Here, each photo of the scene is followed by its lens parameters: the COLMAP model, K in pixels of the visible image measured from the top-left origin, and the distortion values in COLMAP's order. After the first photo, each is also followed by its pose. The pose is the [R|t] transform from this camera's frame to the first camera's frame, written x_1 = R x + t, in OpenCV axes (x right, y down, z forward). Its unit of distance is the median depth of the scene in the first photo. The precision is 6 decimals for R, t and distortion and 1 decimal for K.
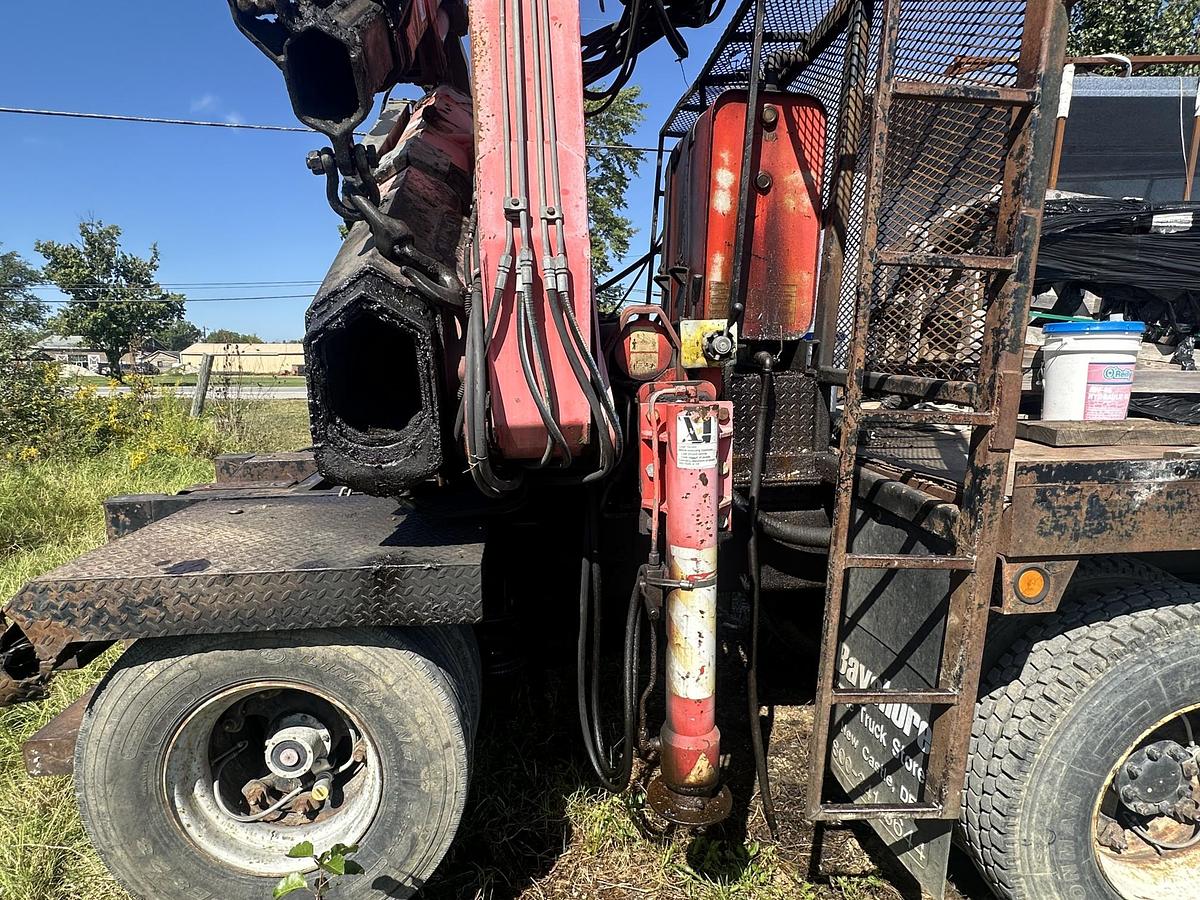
lens RADIAL K [[688.3, 0, 591.7], [0, 688.3, 459.1], [0, 0, 1]] dist [-0.001719, -0.000926]
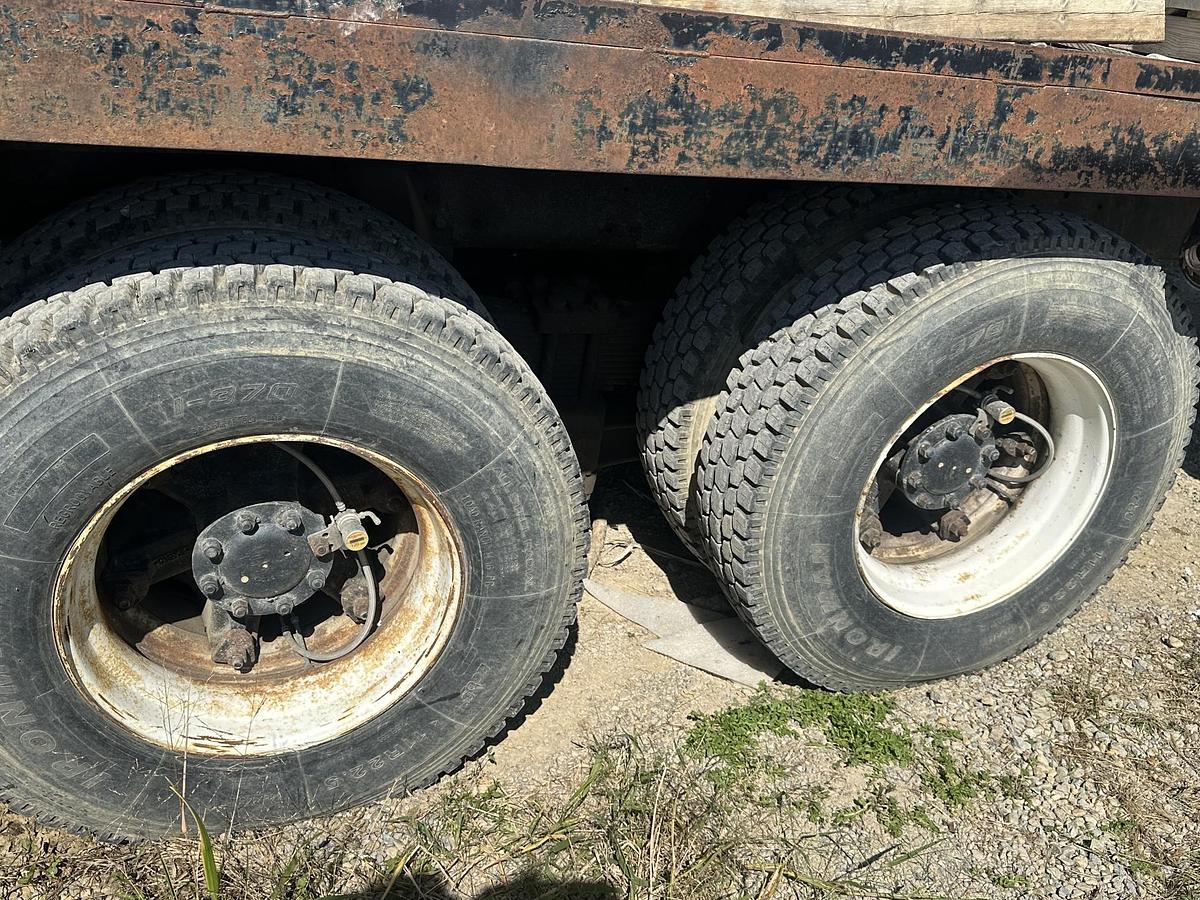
lens RADIAL K [[1071.0, 0, 608.2], [0, 1071.0, 454.3], [0, 0, 1]] dist [0.186688, -0.387721]
pose [[0.954213, -0.001804, 0.299121, 0.904507], [-0.094286, 0.947193, 0.306490, 0.057572], [-0.283878, -0.320660, 0.903654, 0.082752]]
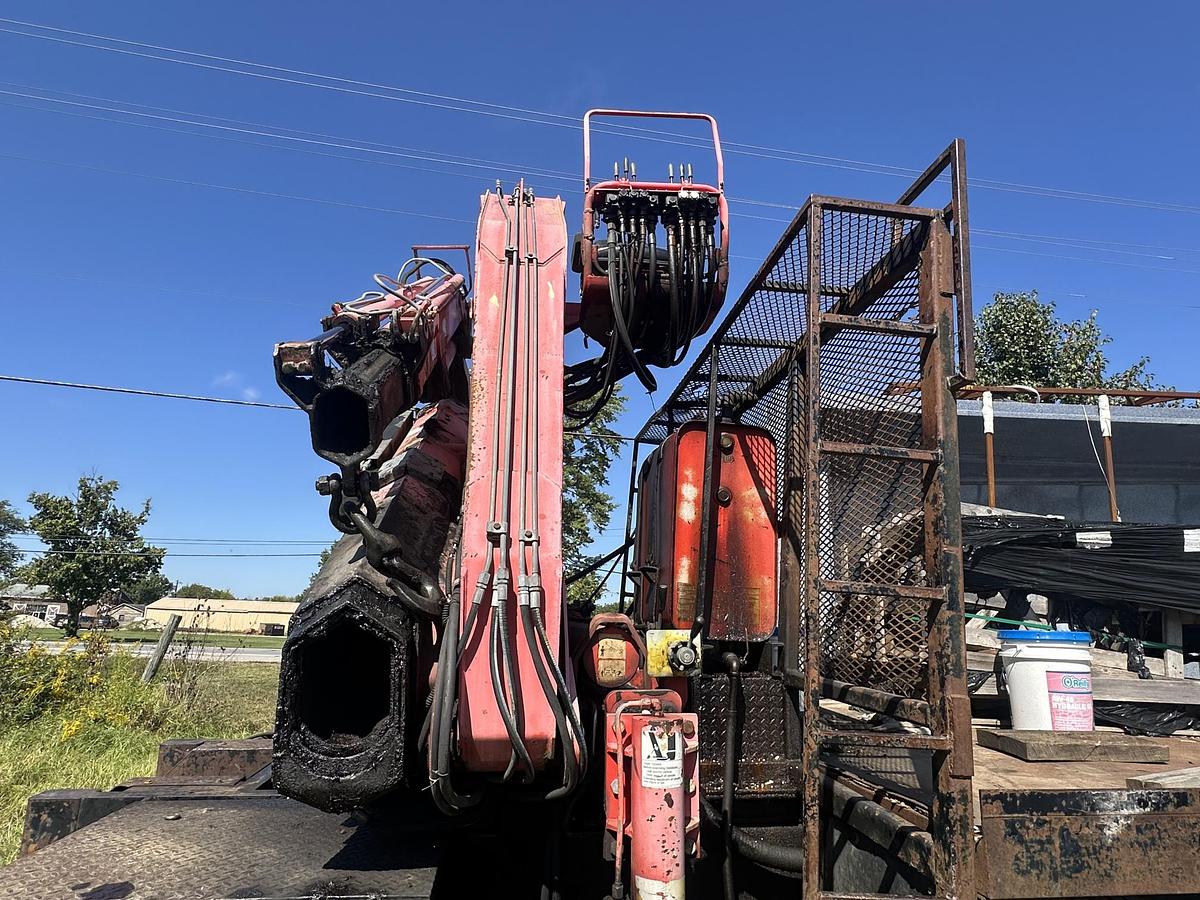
lens RADIAL K [[690.1, 0, 594.4], [0, 690.1, 464.7], [0, 0, 1]] dist [-0.002457, 0.000167]
pose [[0.998922, 0.038357, 0.026162, 0.011201], [-0.026118, 0.930090, -0.366403, -0.045471], [-0.038387, 0.365325, 0.930088, -0.071470]]
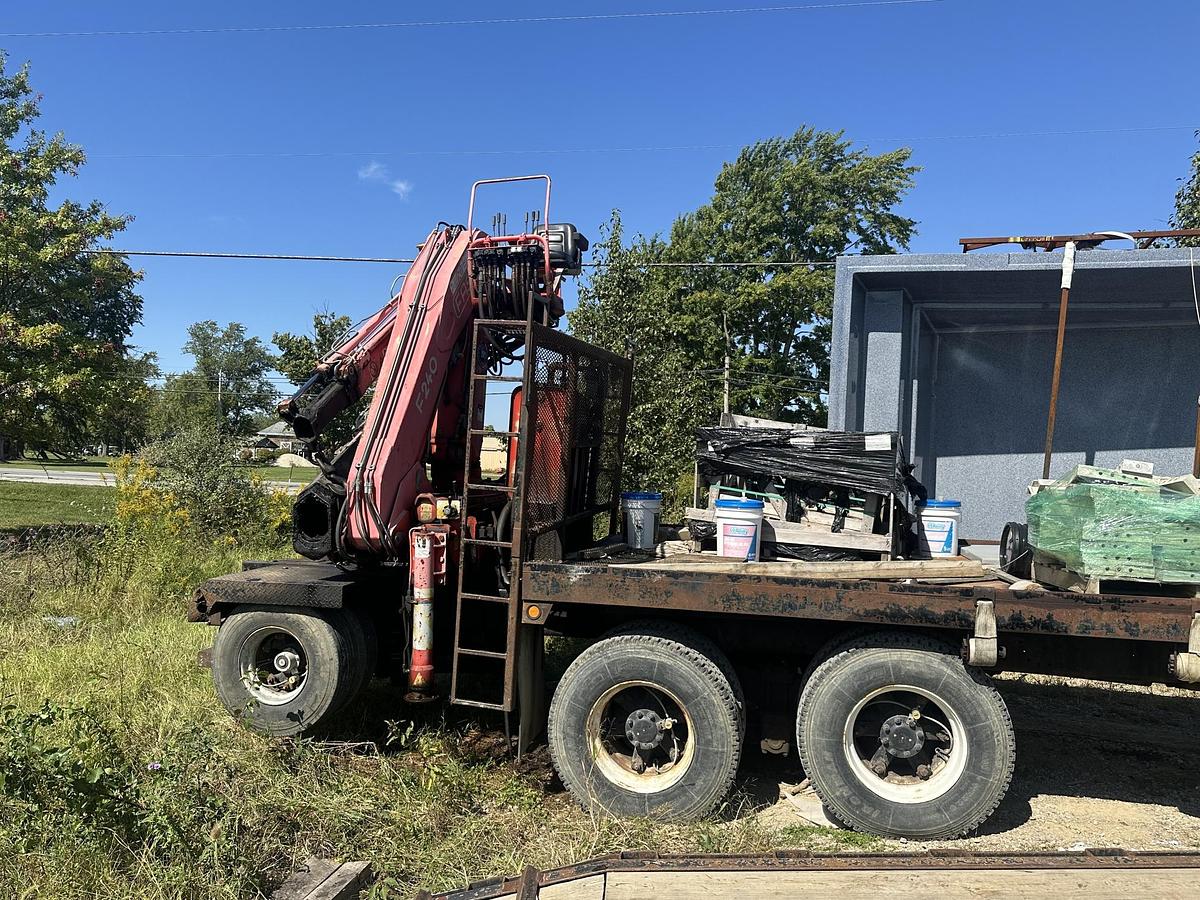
lens RADIAL K [[886.6, 0, 600.0], [0, 886.6, 450.0], [0, 0, 1]] dist [0.181663, -0.374399]
pose [[0.949583, 0.030757, -0.312002, 1.660500], [-0.078980, 0.986549, -0.143122, 0.038318], [0.303403, 0.160548, 0.939239, -1.878292]]
